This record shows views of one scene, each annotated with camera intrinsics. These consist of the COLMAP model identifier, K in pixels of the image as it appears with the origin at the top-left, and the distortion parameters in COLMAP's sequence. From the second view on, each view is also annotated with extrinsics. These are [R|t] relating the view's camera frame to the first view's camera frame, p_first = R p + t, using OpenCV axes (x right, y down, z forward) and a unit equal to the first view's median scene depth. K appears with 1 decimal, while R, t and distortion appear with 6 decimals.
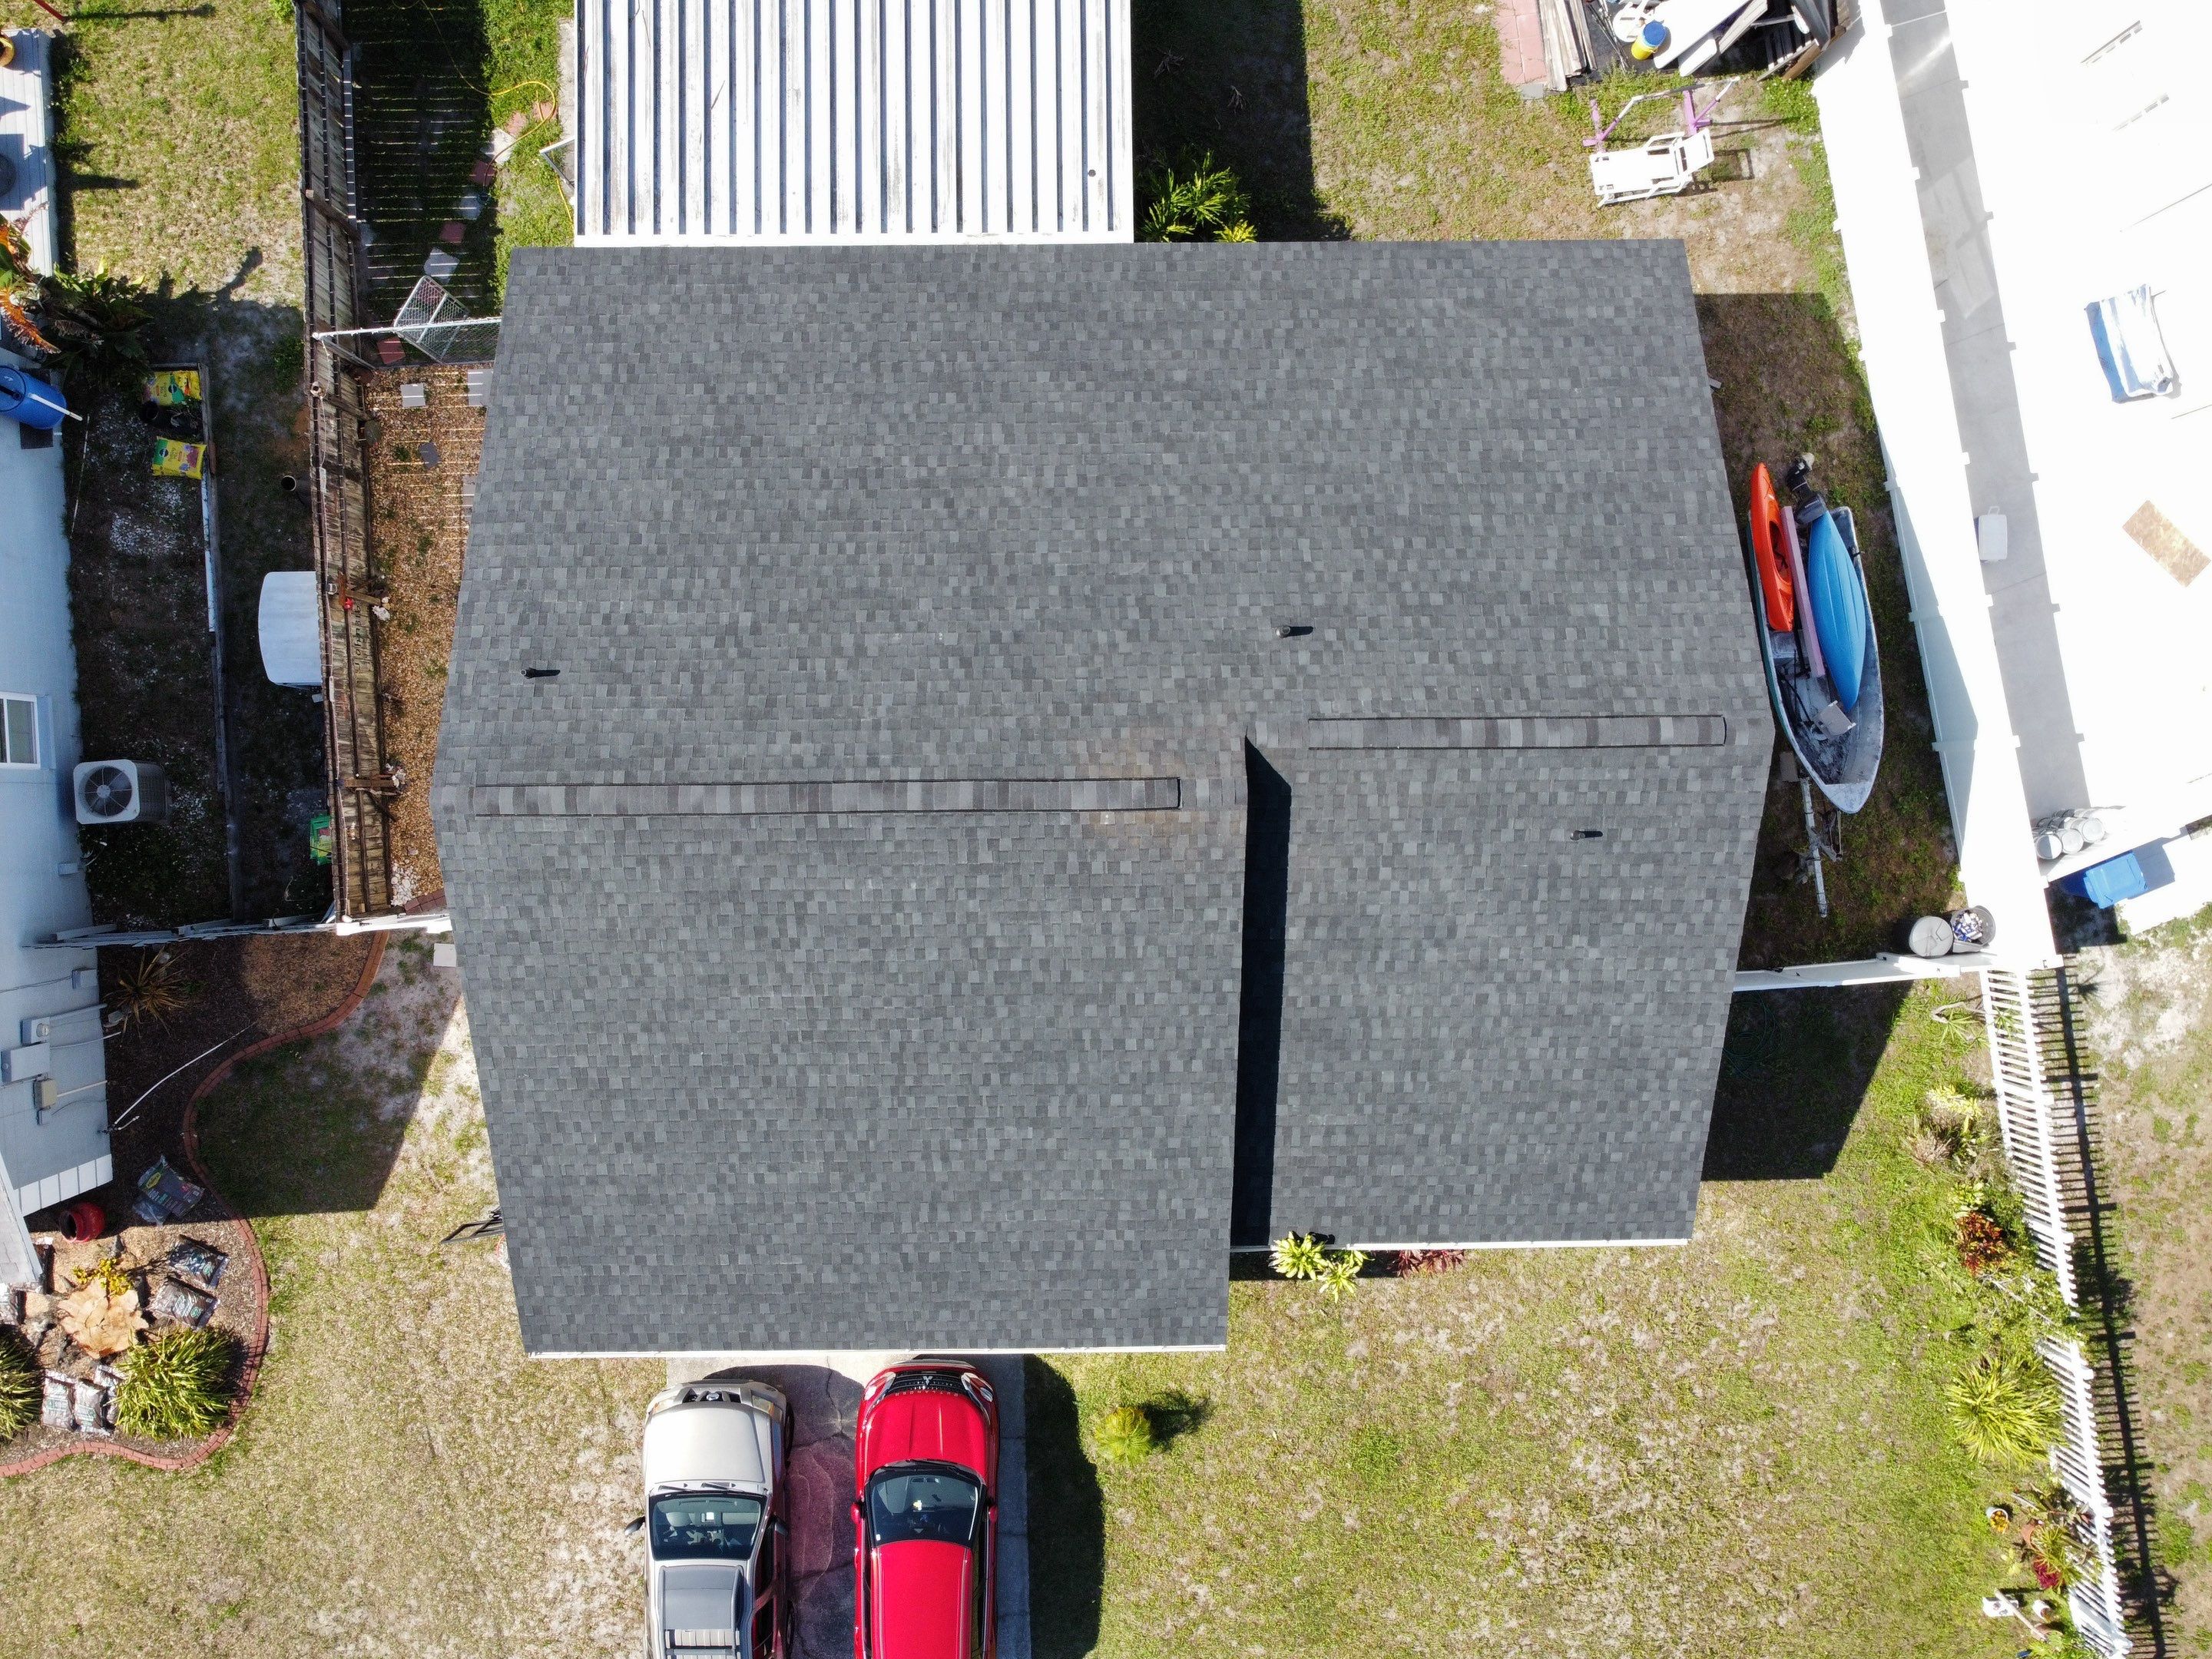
lens RADIAL K [[1676.6, 0, 1077.3], [0, 1676.6, 809.9], [0, 0, 1]] dist [0.010449, -0.021306]
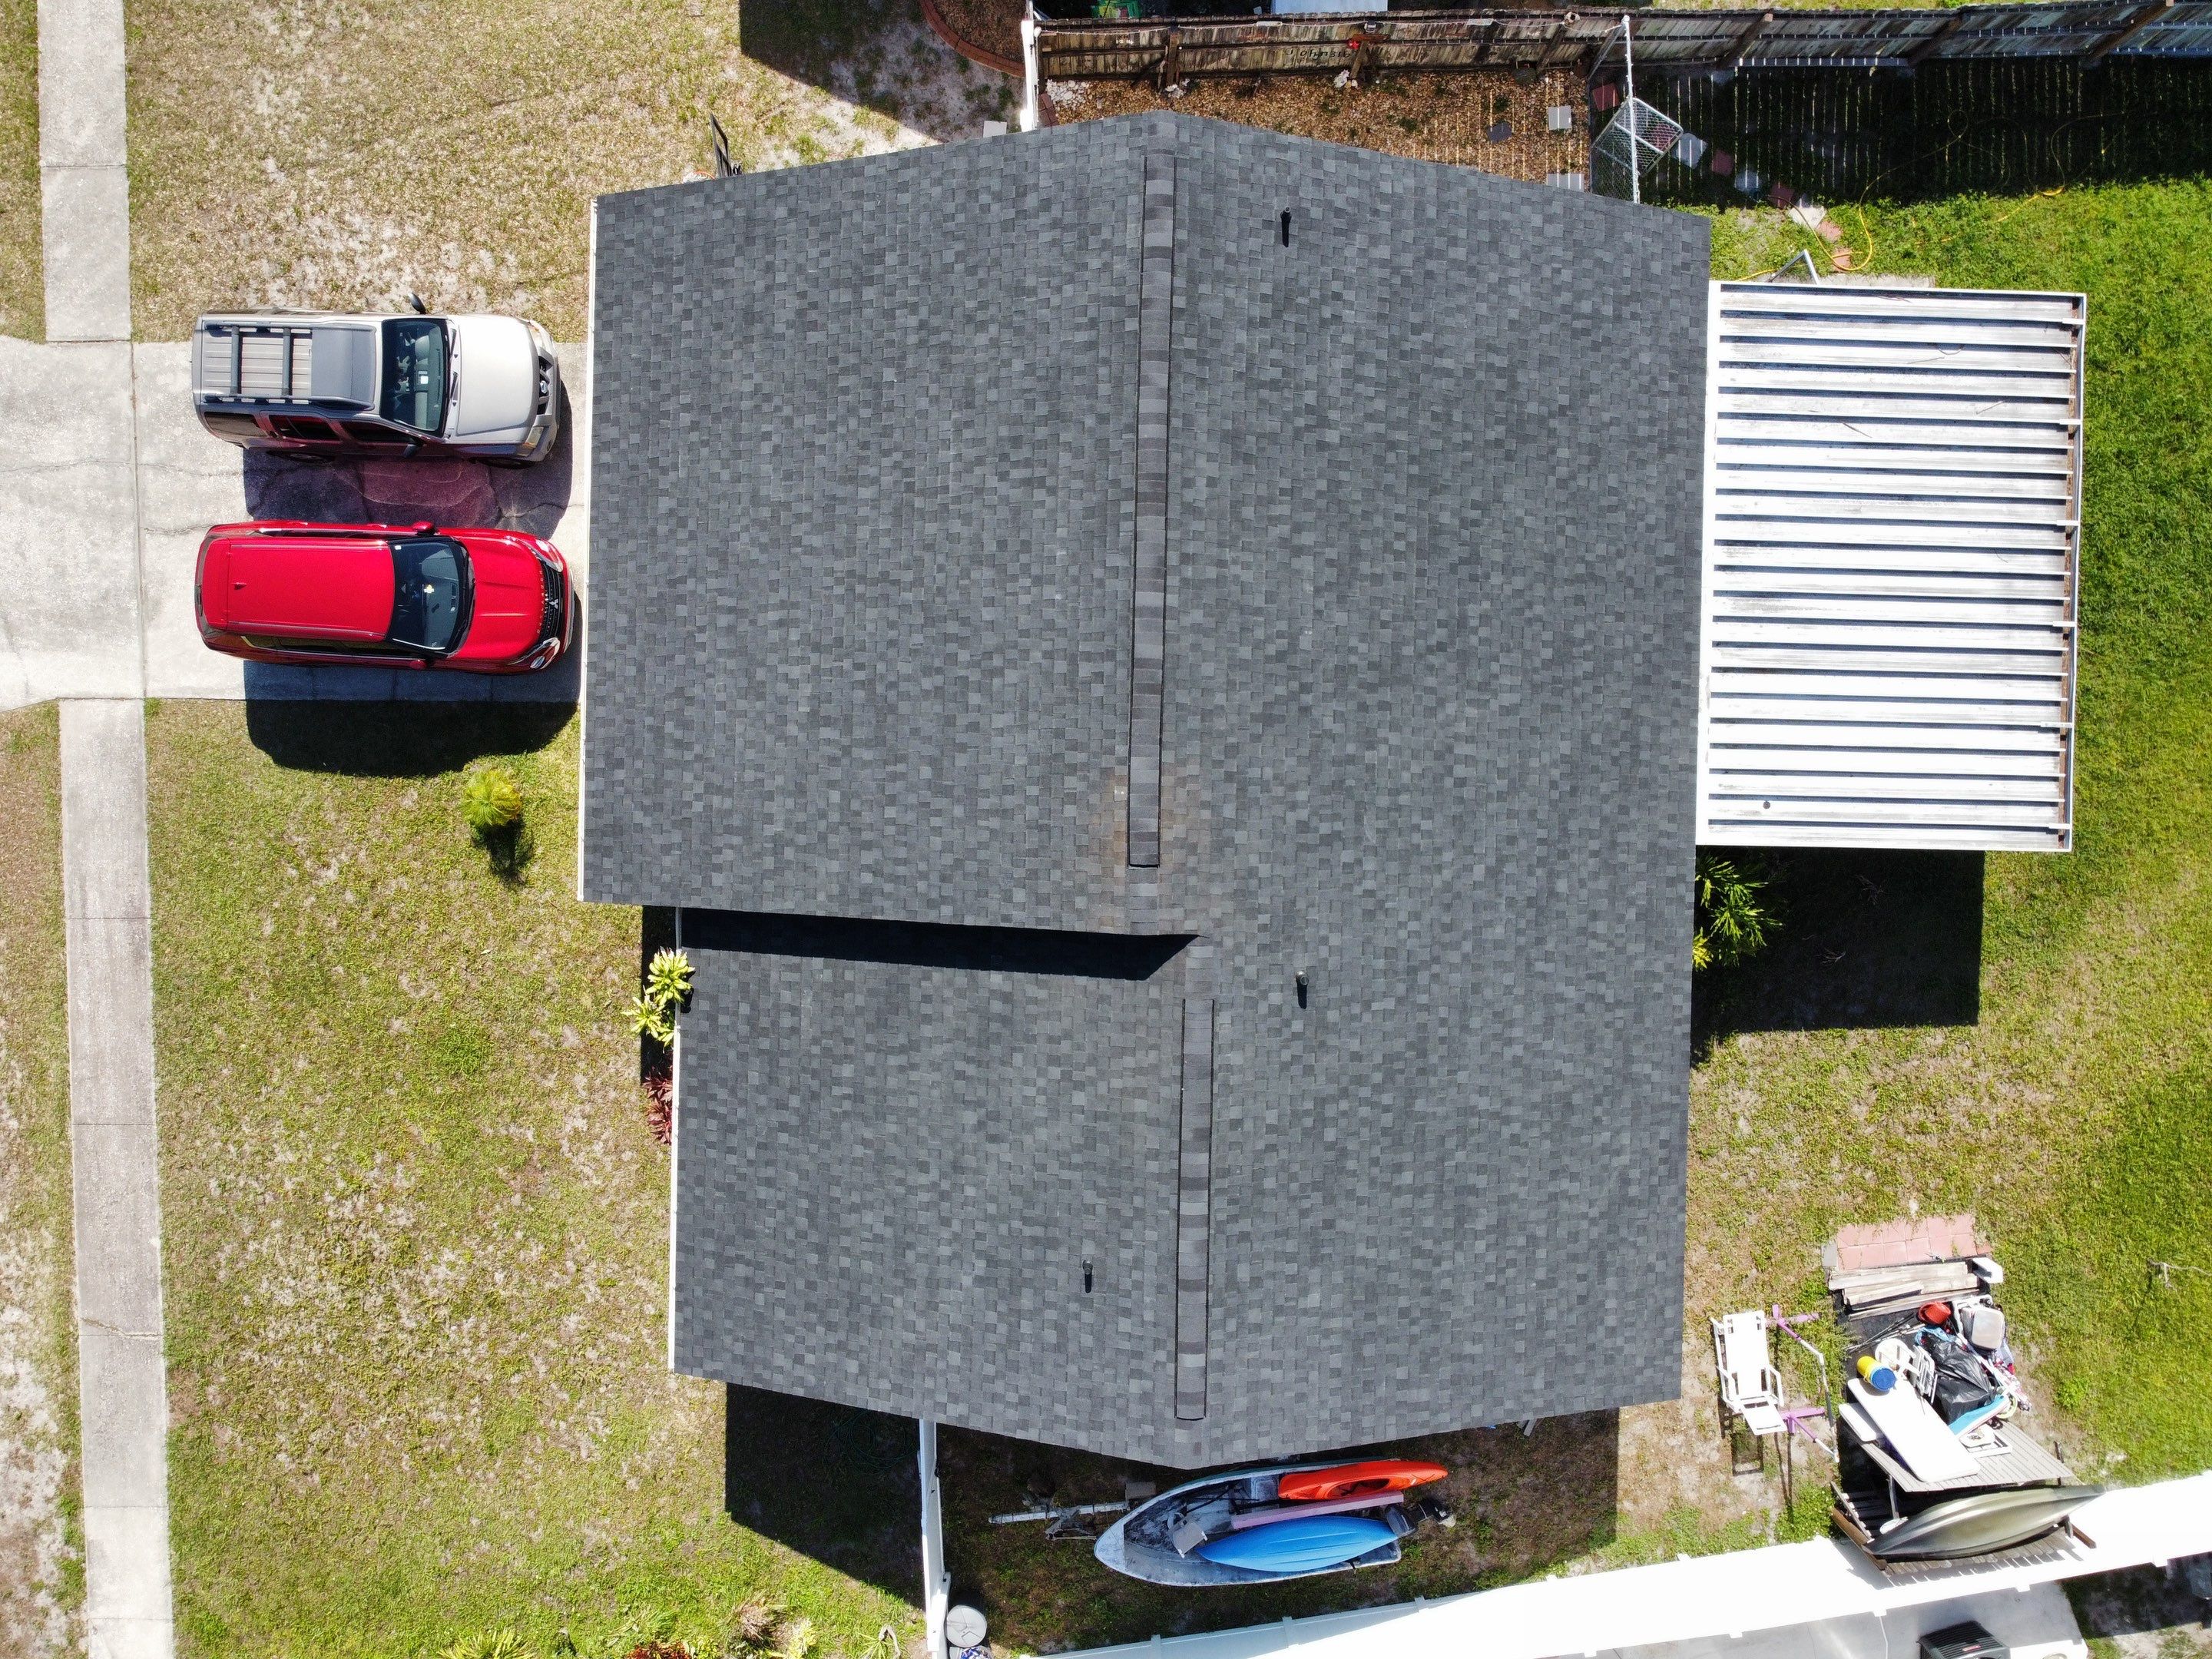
lens RADIAL K [[1676.6, 0, 1080.1], [0, 1676.6, 809.0], [0, 0, 1]] dist [0.010449, -0.021306]
pose [[-0.032253, 0.999480, 0.000367, 0.022492], [-0.999477, -0.032253, 0.002486, 0.021797], [0.002496, -0.000287, 0.999997, 0.006514]]
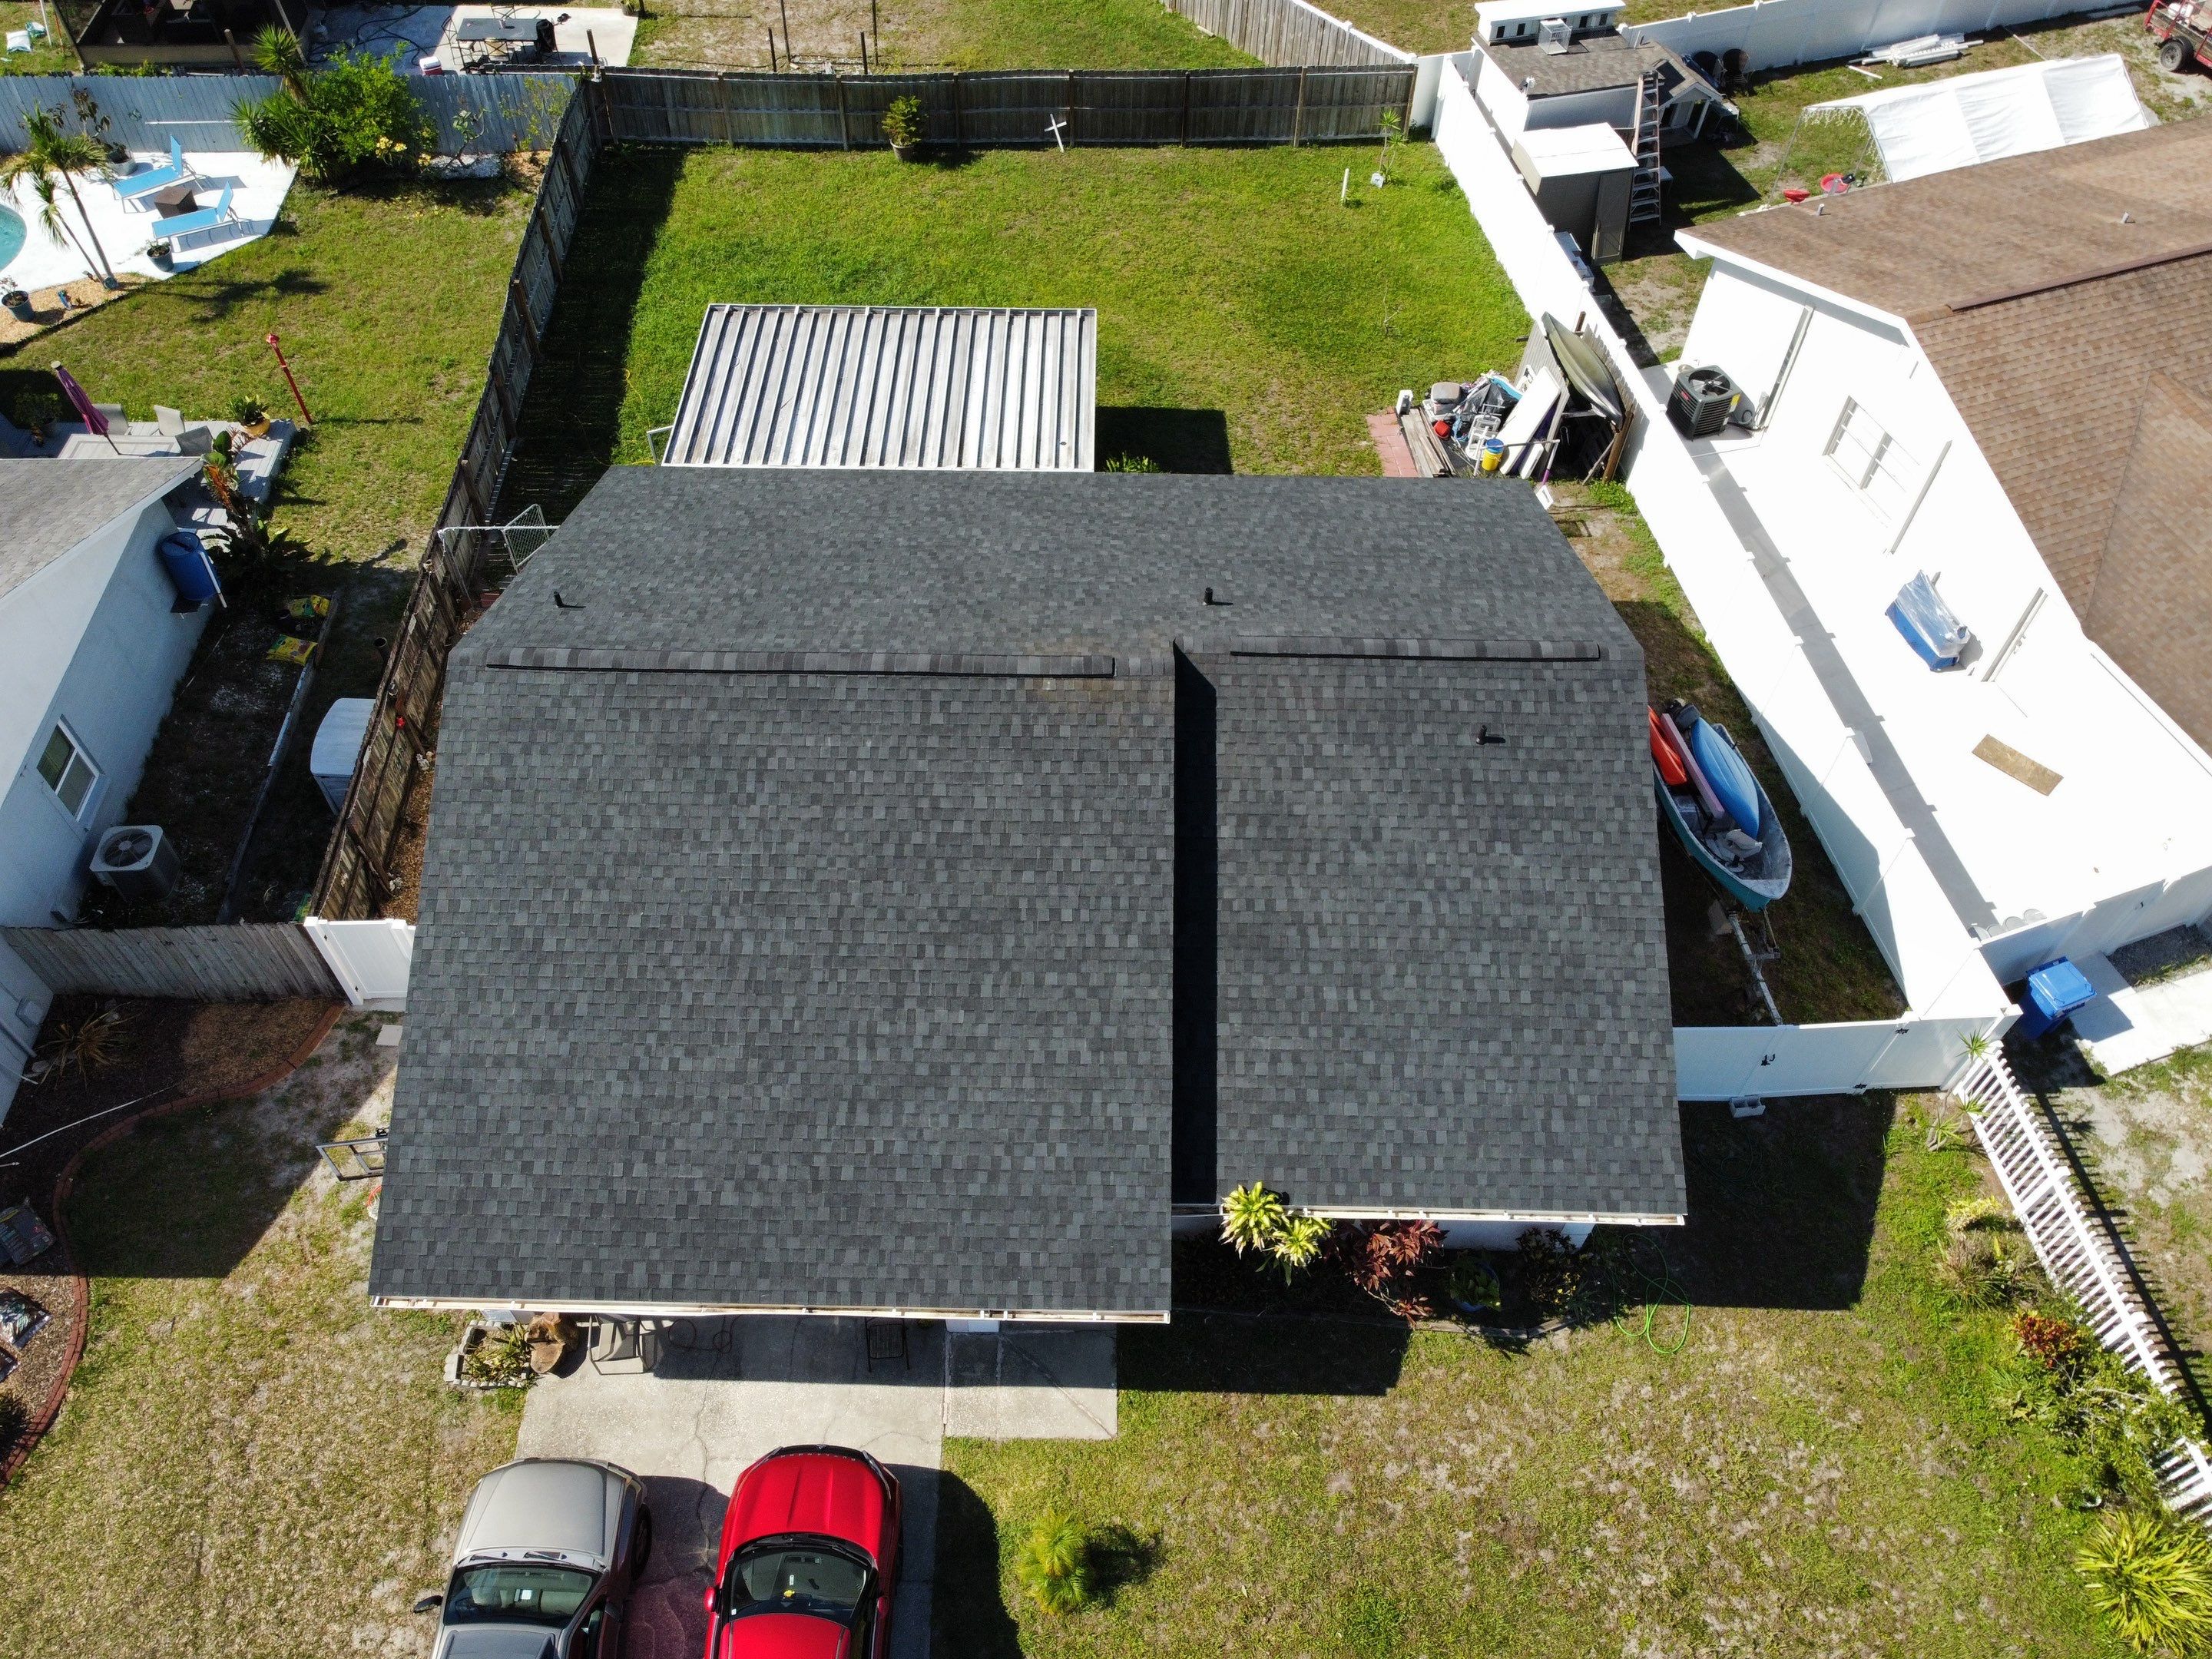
lens RADIAL K [[1676.6, 0, 1075.8], [0, 1676.6, 801.9], [0, 0, 1]] dist [0.010449, -0.021306]
pose [[0.999518, 0.021200, -0.022673, 0.050709], [-0.030741, 0.777296, -0.628383, 0.622134], [0.004302, 0.628778, 0.777573, 0.150938]]
